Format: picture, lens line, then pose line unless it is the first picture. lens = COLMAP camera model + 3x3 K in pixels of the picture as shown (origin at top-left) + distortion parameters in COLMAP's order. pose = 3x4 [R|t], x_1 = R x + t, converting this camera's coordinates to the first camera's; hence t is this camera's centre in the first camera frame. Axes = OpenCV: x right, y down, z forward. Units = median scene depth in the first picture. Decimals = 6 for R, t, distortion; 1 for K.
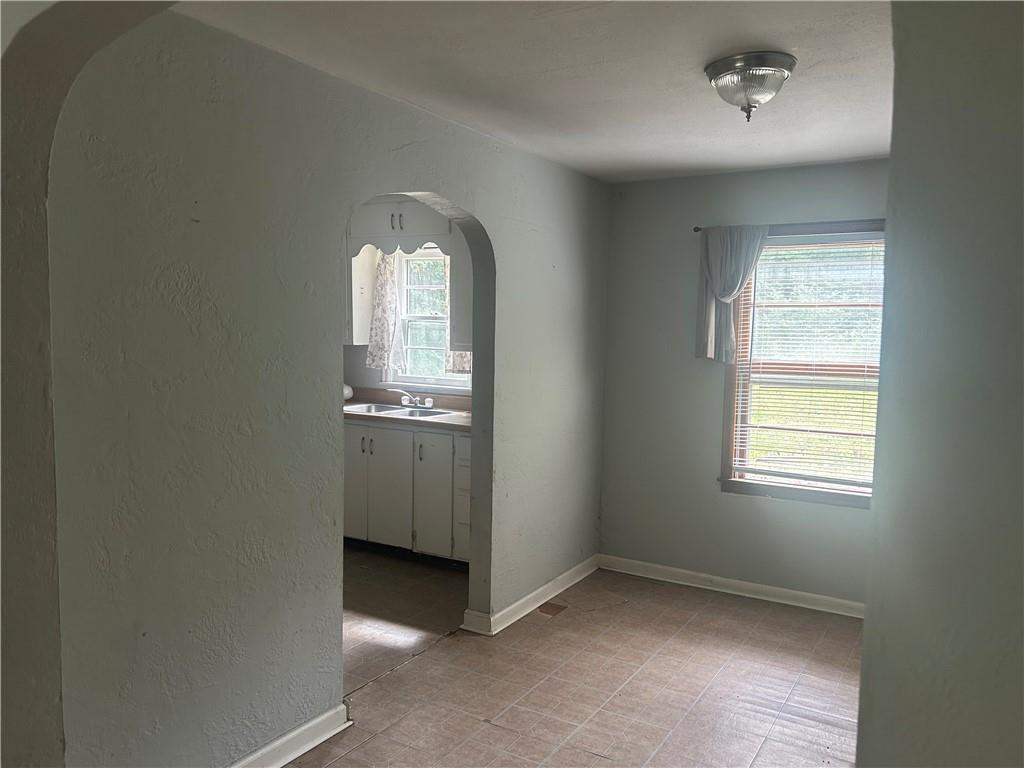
lens RADIAL K [[767.5, 0, 524.0], [0, 767.5, 385.0], [0, 0, 1]] dist [0.066262, -0.072854]
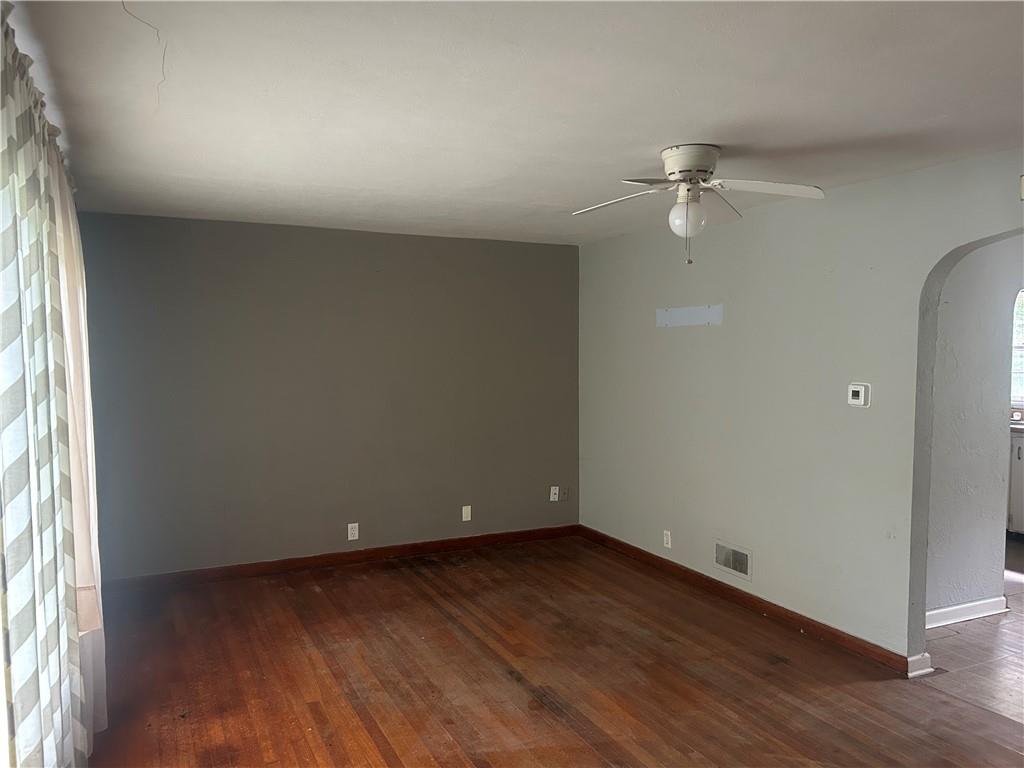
lens RADIAL K [[767.5, 0, 524.0], [0, 767.5, 385.0], [0, 0, 1]] dist [0.066262, -0.072854]
pose [[0.838546, 0.010968, -0.544720, -0.156626], [-0.029174, 0.999267, -0.024790, 0.039506], [0.544048, 0.036680, 0.838252, -0.711400]]
